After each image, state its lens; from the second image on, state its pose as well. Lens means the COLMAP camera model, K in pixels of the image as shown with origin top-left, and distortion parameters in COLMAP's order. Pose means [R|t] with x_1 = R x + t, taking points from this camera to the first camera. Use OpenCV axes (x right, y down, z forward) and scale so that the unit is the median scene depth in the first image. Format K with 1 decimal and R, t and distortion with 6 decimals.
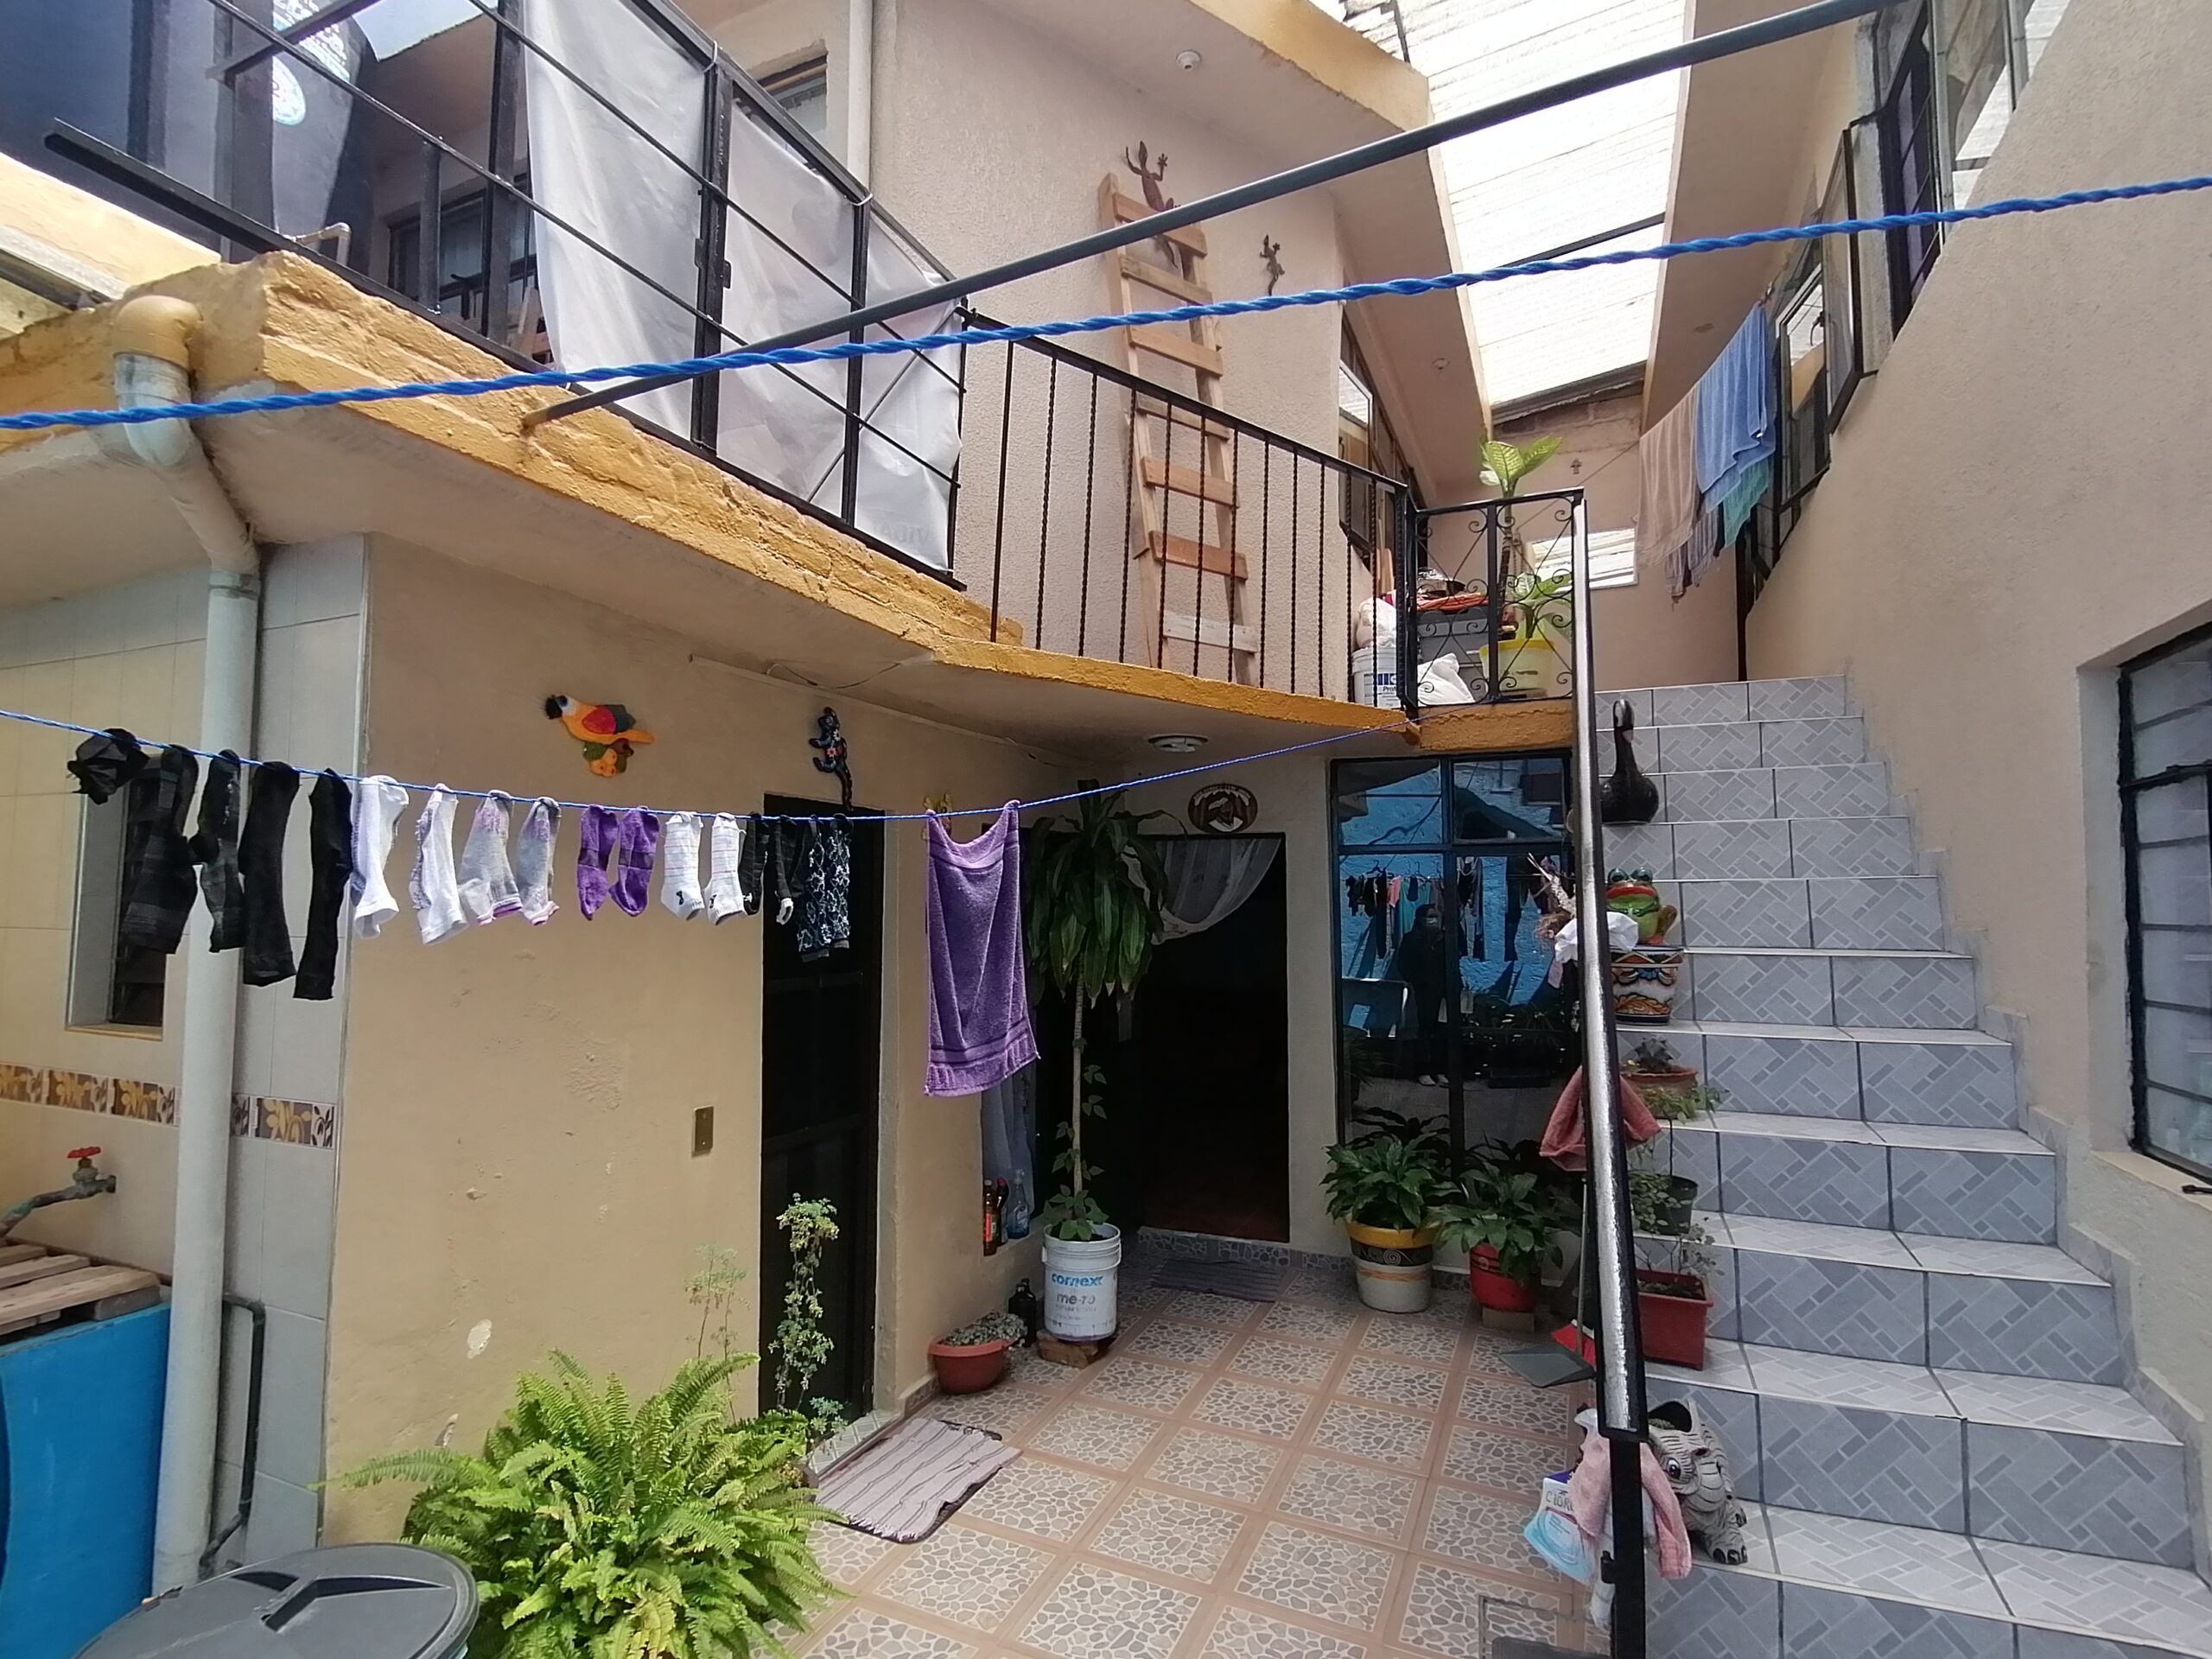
lens RADIAL K [[1106.1, 0, 1106.0], [0, 1106.1, 829.5], [0, 0, 1]] dist [0.024796, -0.000112]
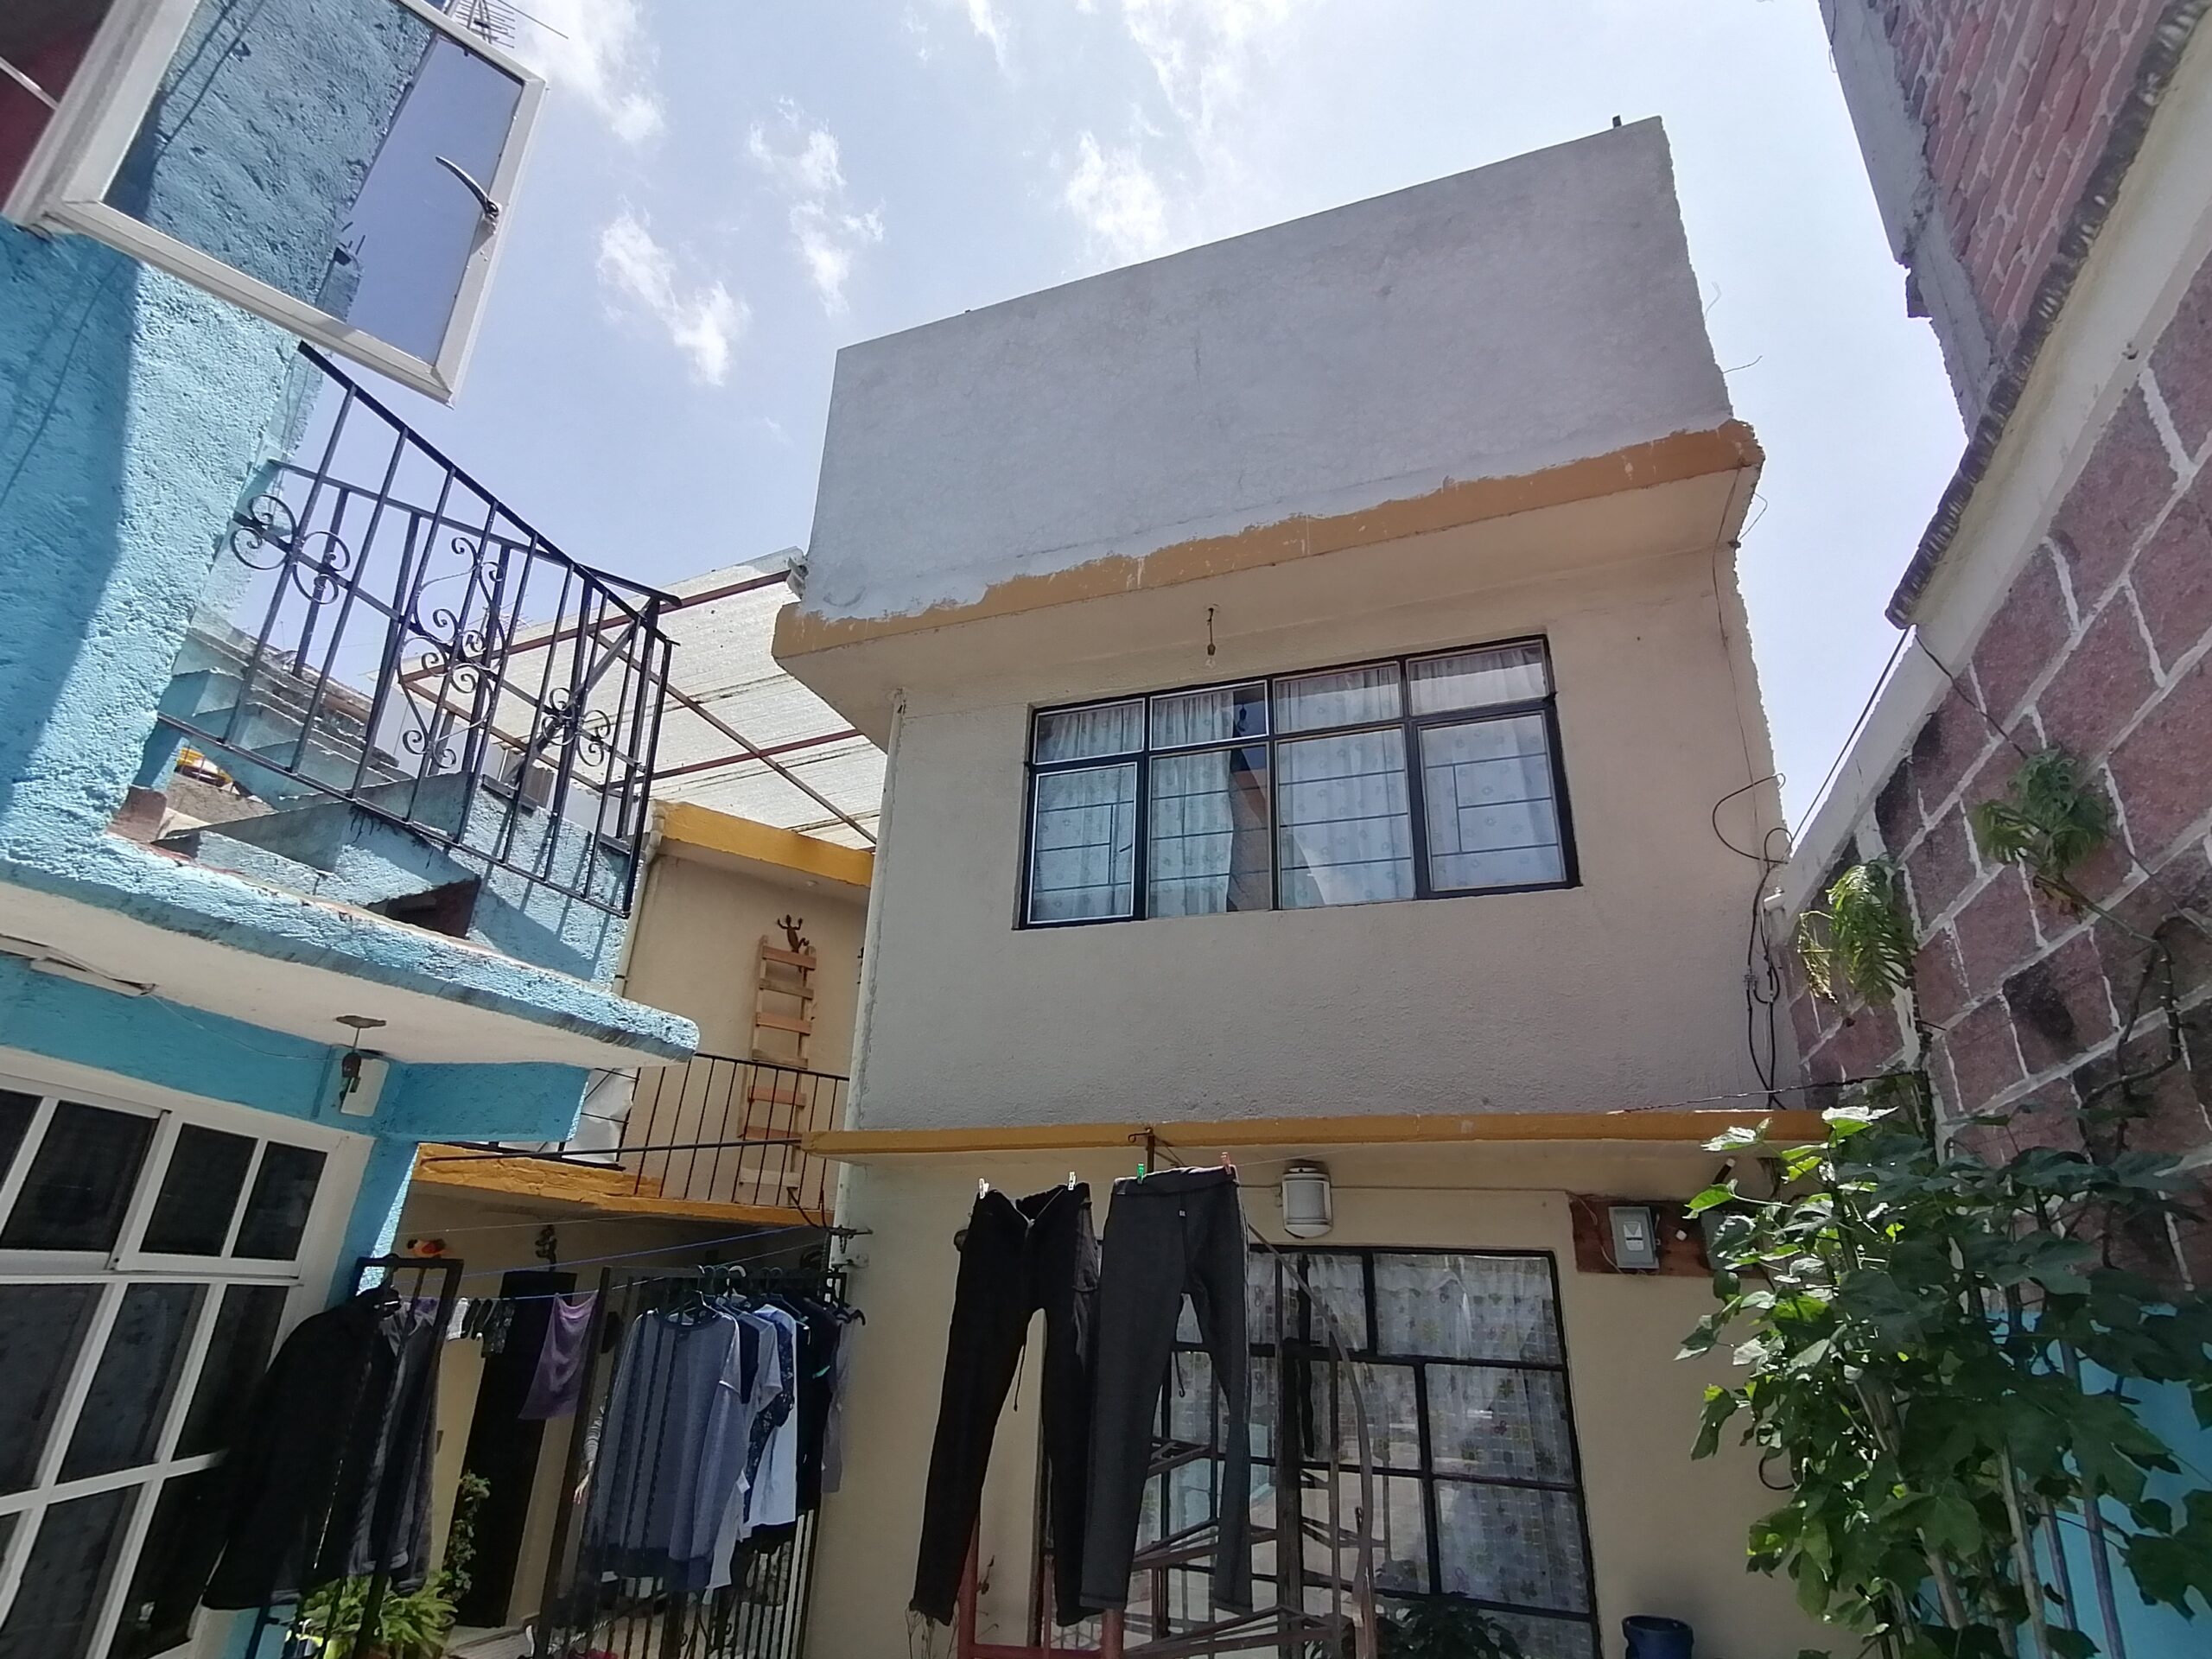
lens RADIAL K [[1106.1, 0, 1106.0], [0, 1106.1, 829.5], [0, 0, 1]] dist [0.024796, -0.000112]
pose [[0.997140, 0.057736, 0.048764, 0.680017], [-0.039856, 0.949971, -0.309786, -0.212152], [-0.064210, 0.306957, 0.949555, -1.368371]]
